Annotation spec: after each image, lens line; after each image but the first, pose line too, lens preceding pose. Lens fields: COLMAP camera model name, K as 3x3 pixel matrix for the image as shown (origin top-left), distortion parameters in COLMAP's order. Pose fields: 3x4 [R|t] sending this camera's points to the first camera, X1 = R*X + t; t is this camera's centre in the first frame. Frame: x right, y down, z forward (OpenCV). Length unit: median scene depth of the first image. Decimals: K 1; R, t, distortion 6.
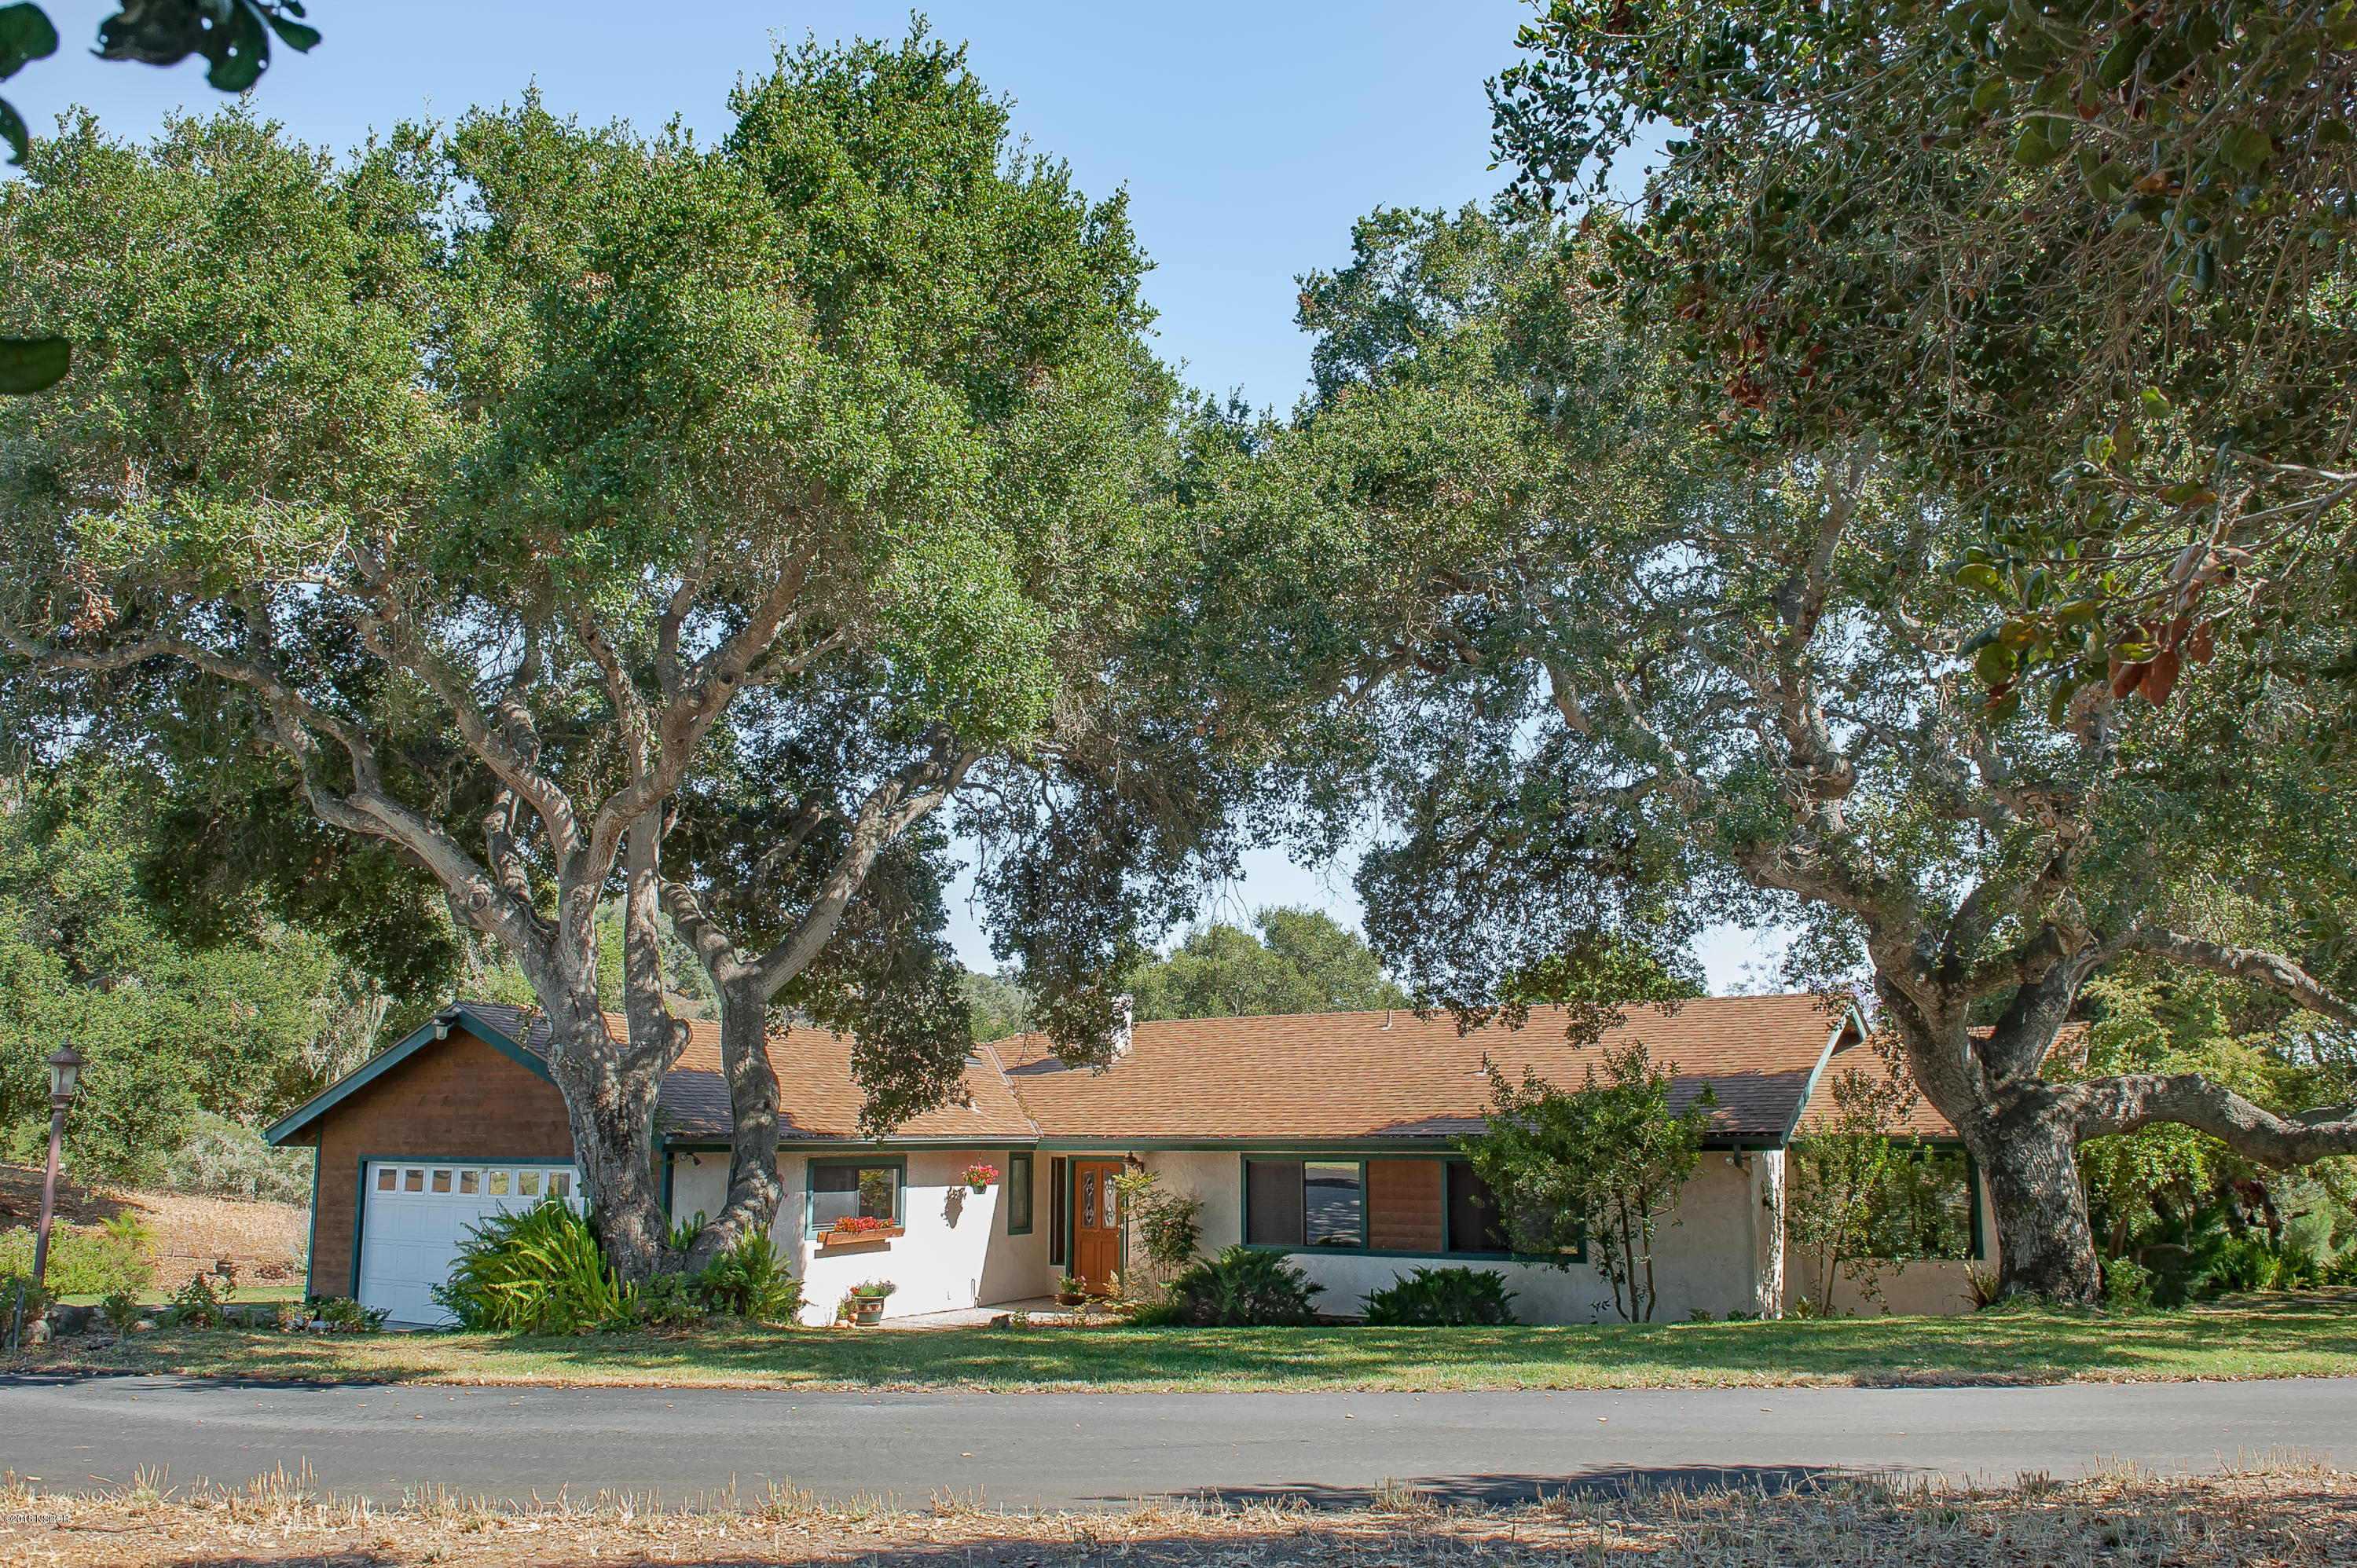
lens RADIAL K [[1600.9, 0, 1177.4], [0, 1600.9, 788.8], [0, 0, 1]] dist [-0.003193, -0.002564]
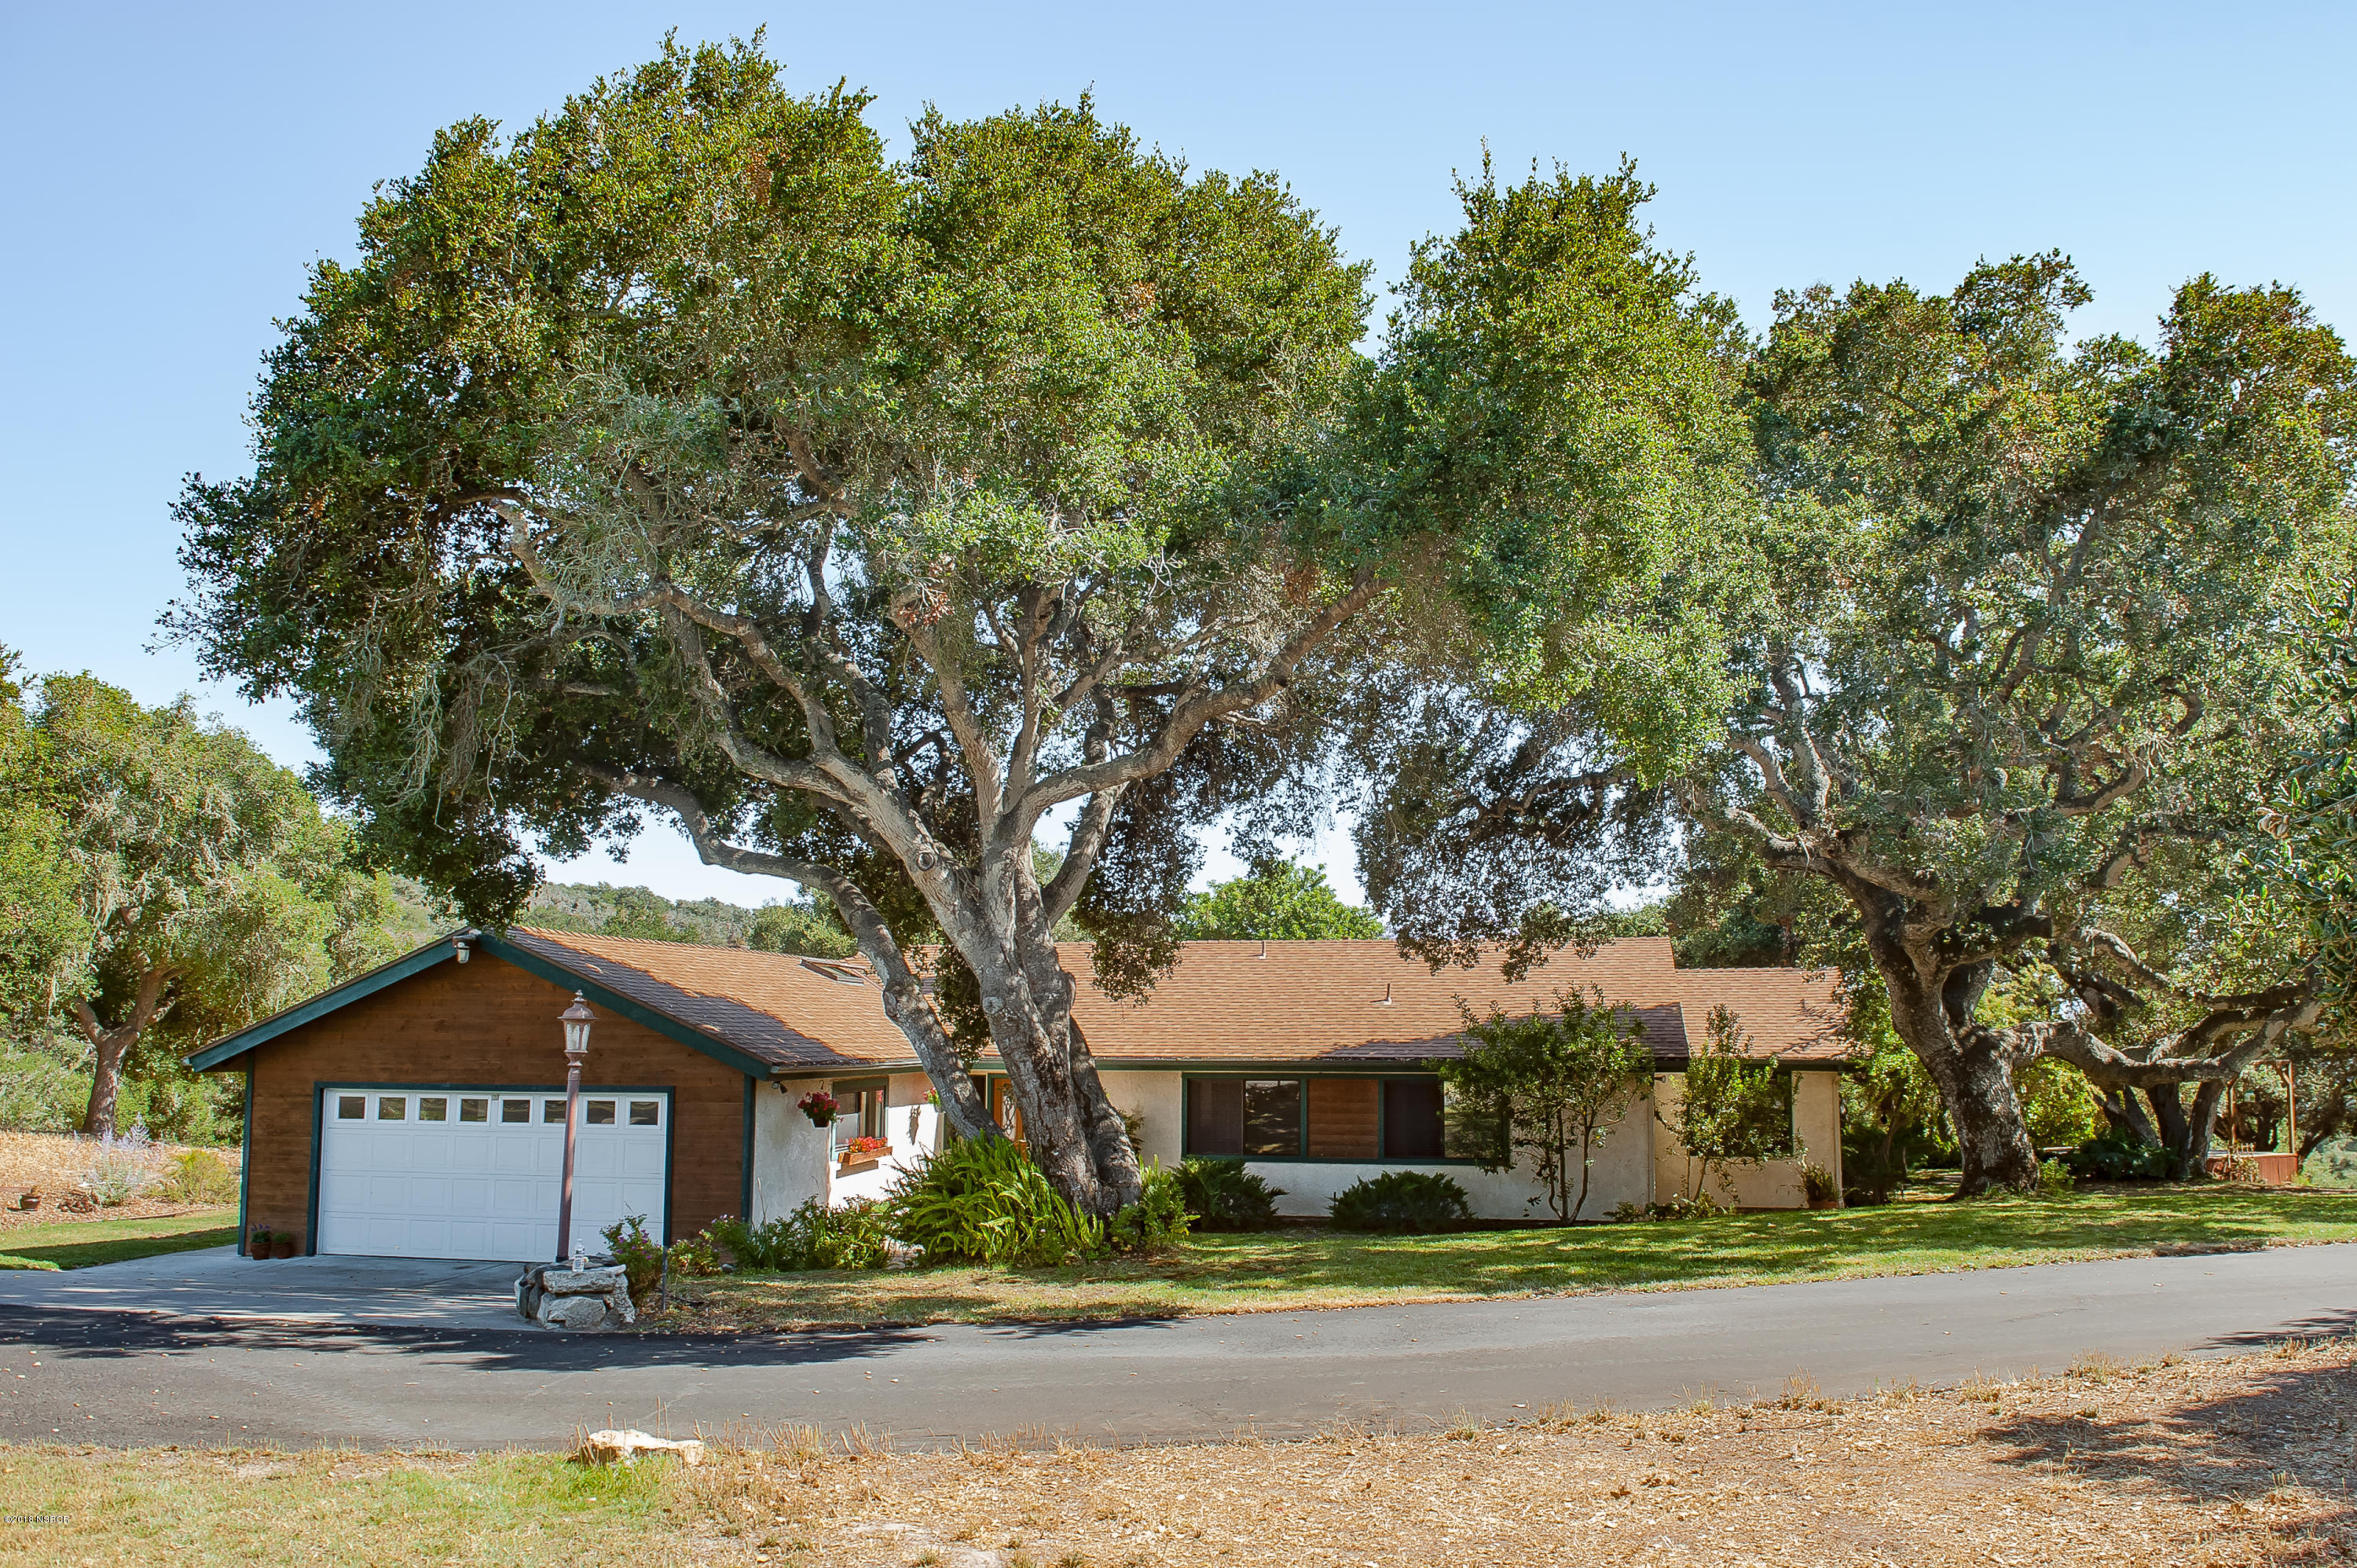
lens RADIAL K [[1600.9, 0, 1185.8], [0, 1600.9, 783.9], [0, 0, 1]] dist [-0.003193, -0.002564]
pose [[0.946146, 0.051461, 0.319626, -0.359060], [-0.071085, 0.996215, 0.050029, -0.025870], [-0.315841, -0.070055, 0.946222, -0.021825]]
